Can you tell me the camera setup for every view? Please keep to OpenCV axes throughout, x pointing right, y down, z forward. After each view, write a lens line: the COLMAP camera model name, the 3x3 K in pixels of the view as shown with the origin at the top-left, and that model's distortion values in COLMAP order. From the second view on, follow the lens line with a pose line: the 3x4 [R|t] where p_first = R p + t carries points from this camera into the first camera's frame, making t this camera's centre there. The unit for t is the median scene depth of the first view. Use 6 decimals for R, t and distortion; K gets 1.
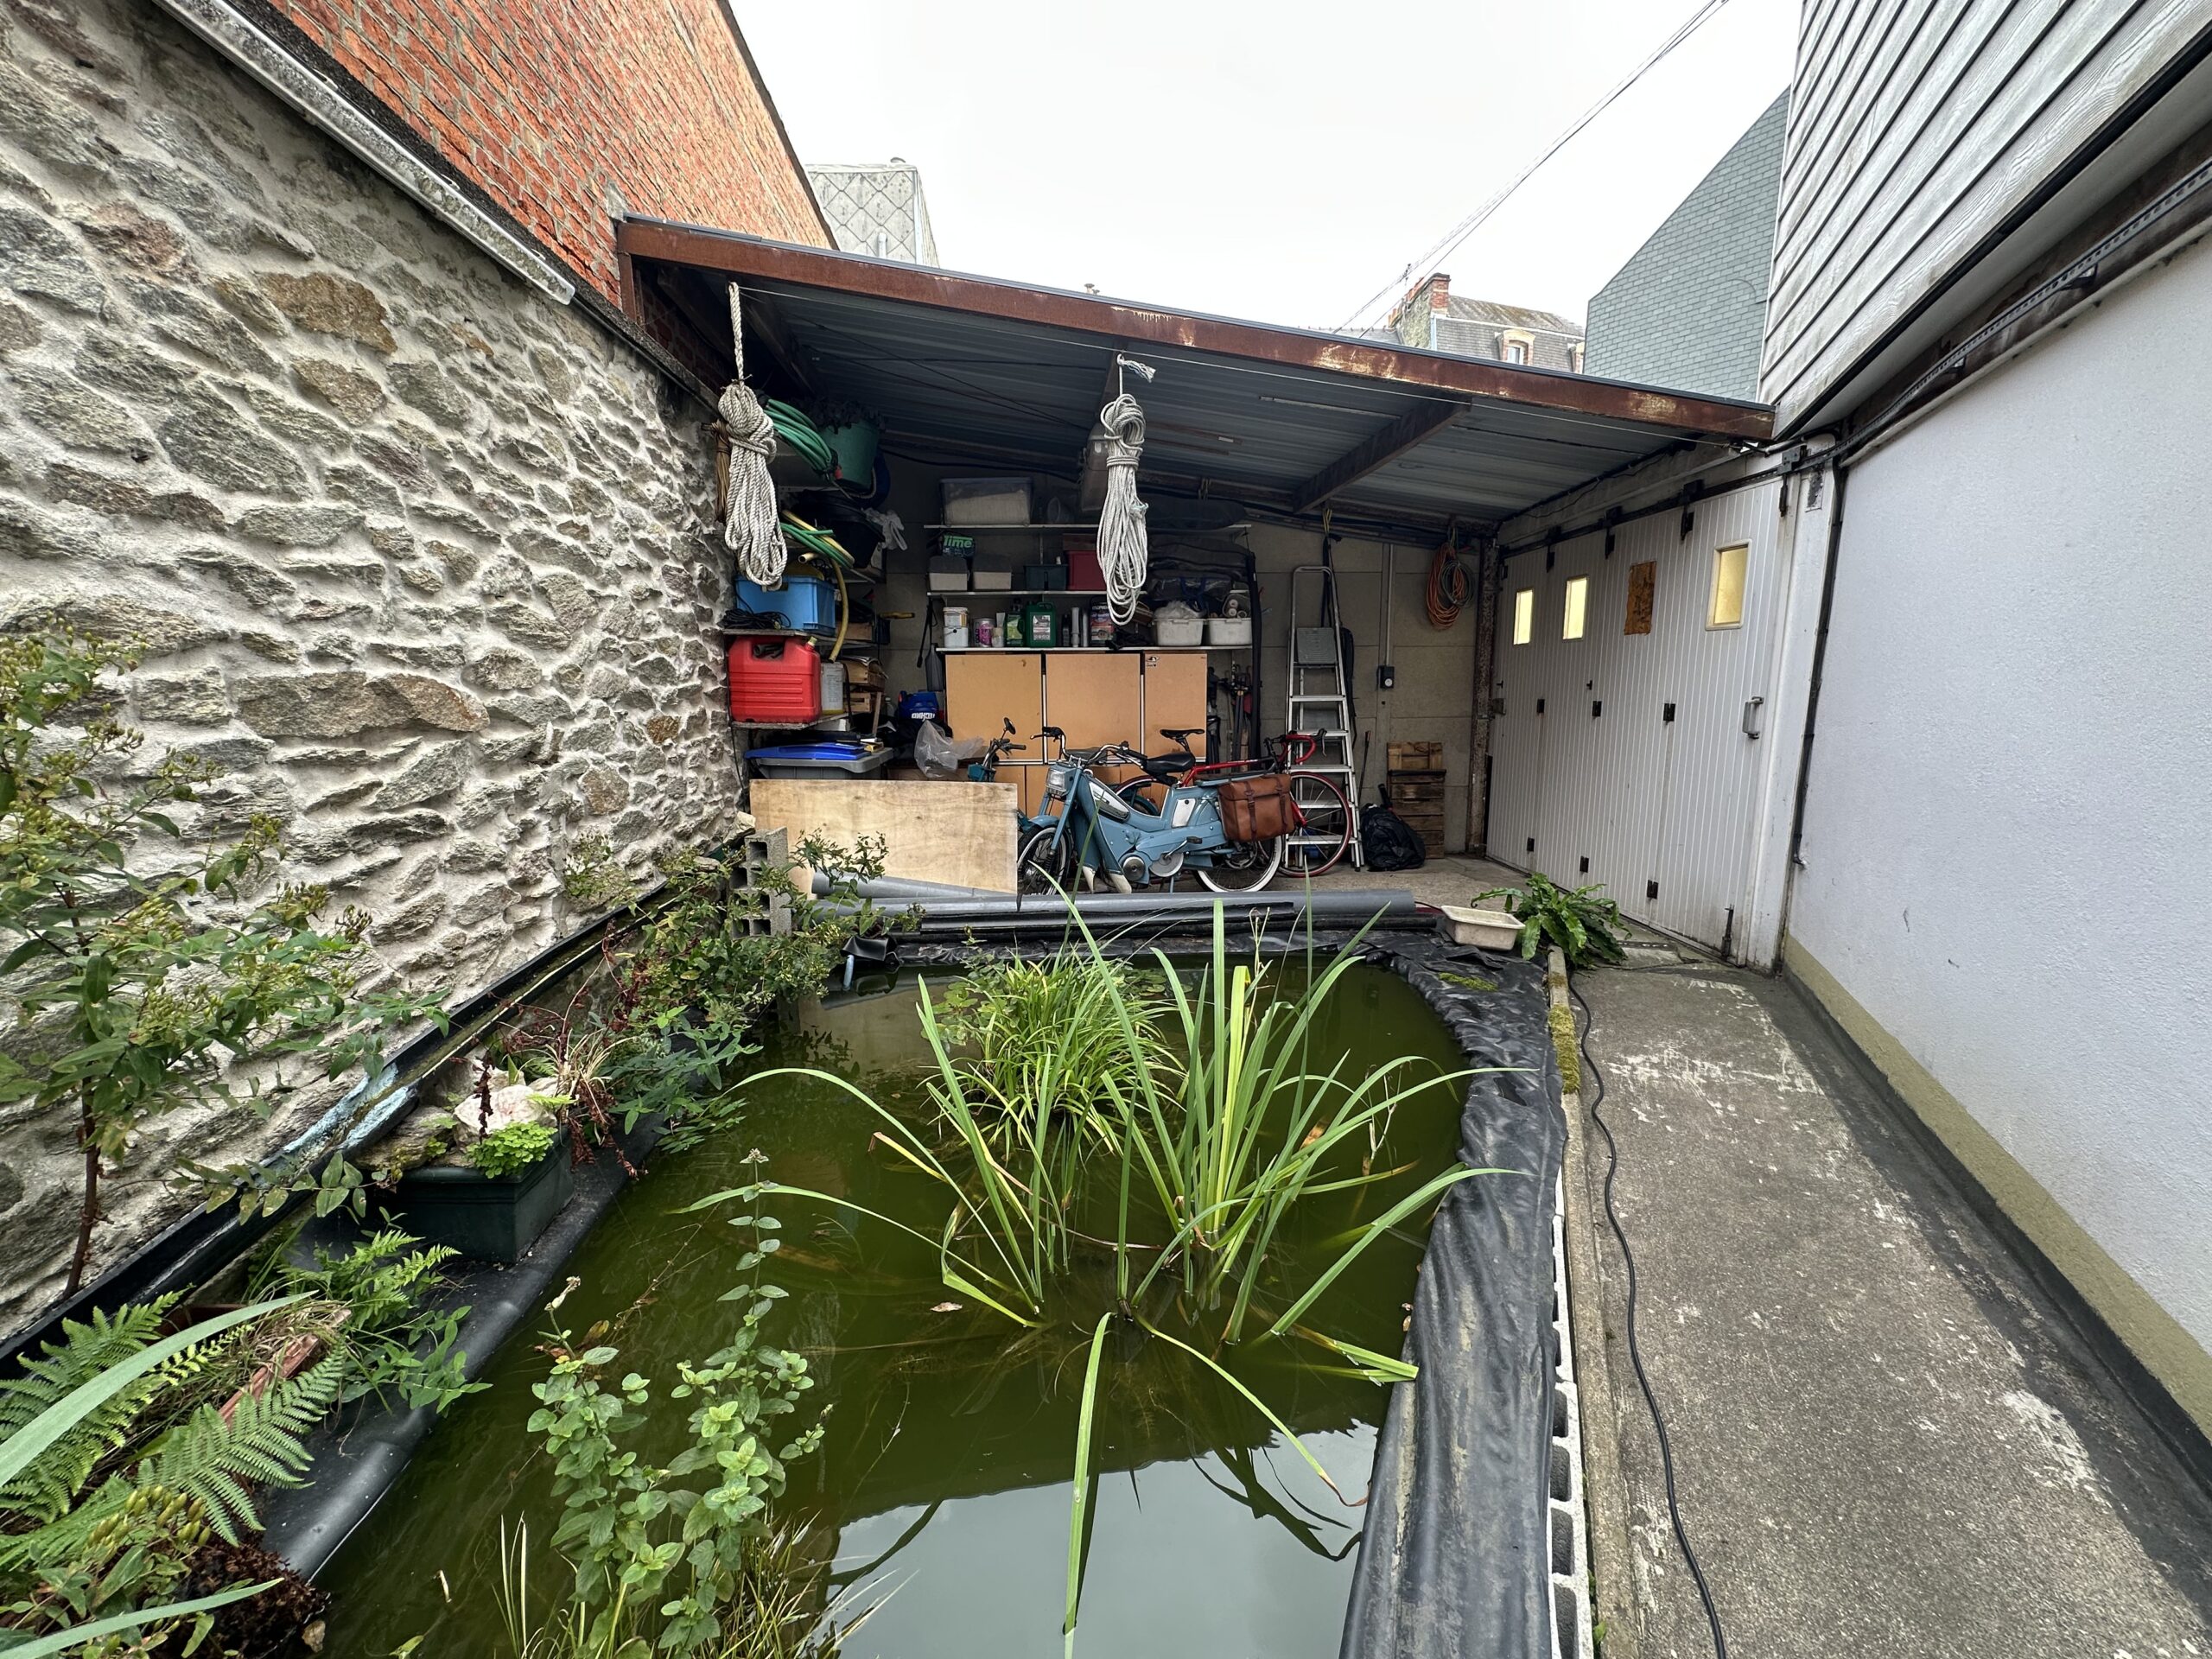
lens RADIAL K [[878.8, 0, 1106.0], [0, 878.8, 829.5], [0, 0, 1]] dist [-0.002334, -0.000423]
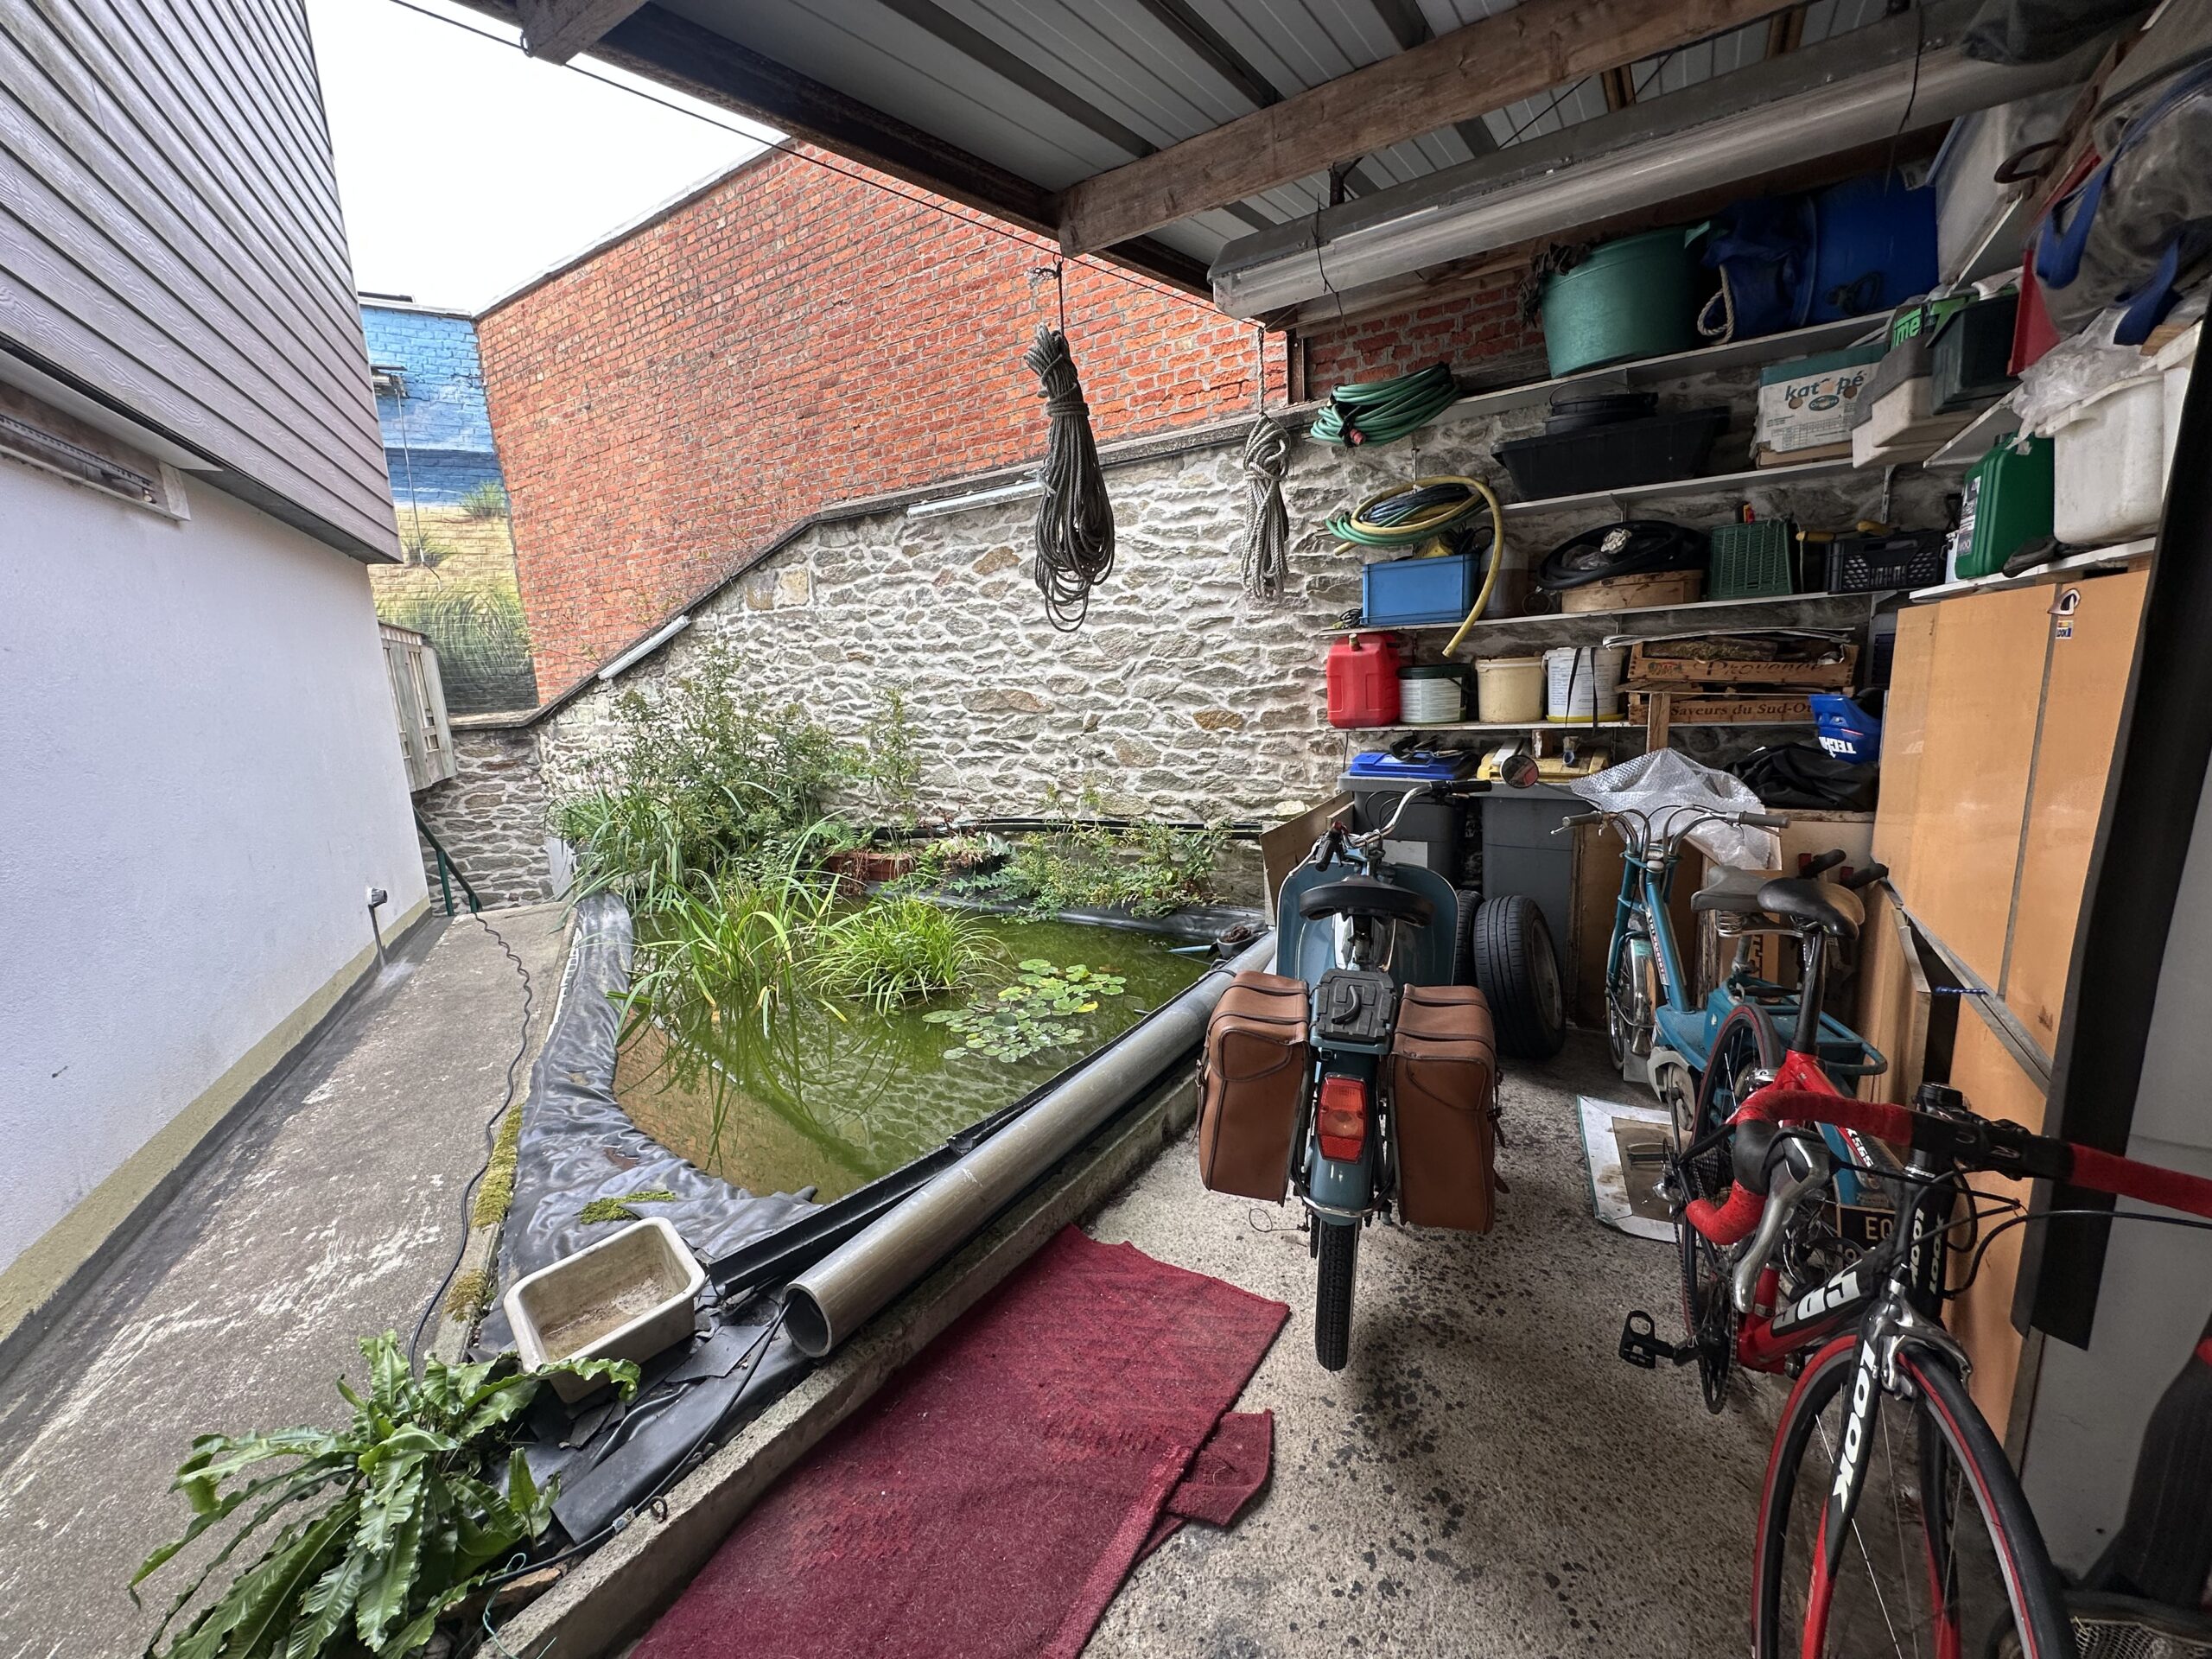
lens RADIAL K [[878.8, 0, 1106.0], [0, 878.8, 829.5], [0, 0, 1]] dist [-0.002334, -0.000423]
pose [[-0.600457, 0.177977, -0.779599, 1.058293], [-0.082945, 0.955796, 0.282087, -0.492278], [0.795343, 0.234046, -0.559153, 2.550032]]
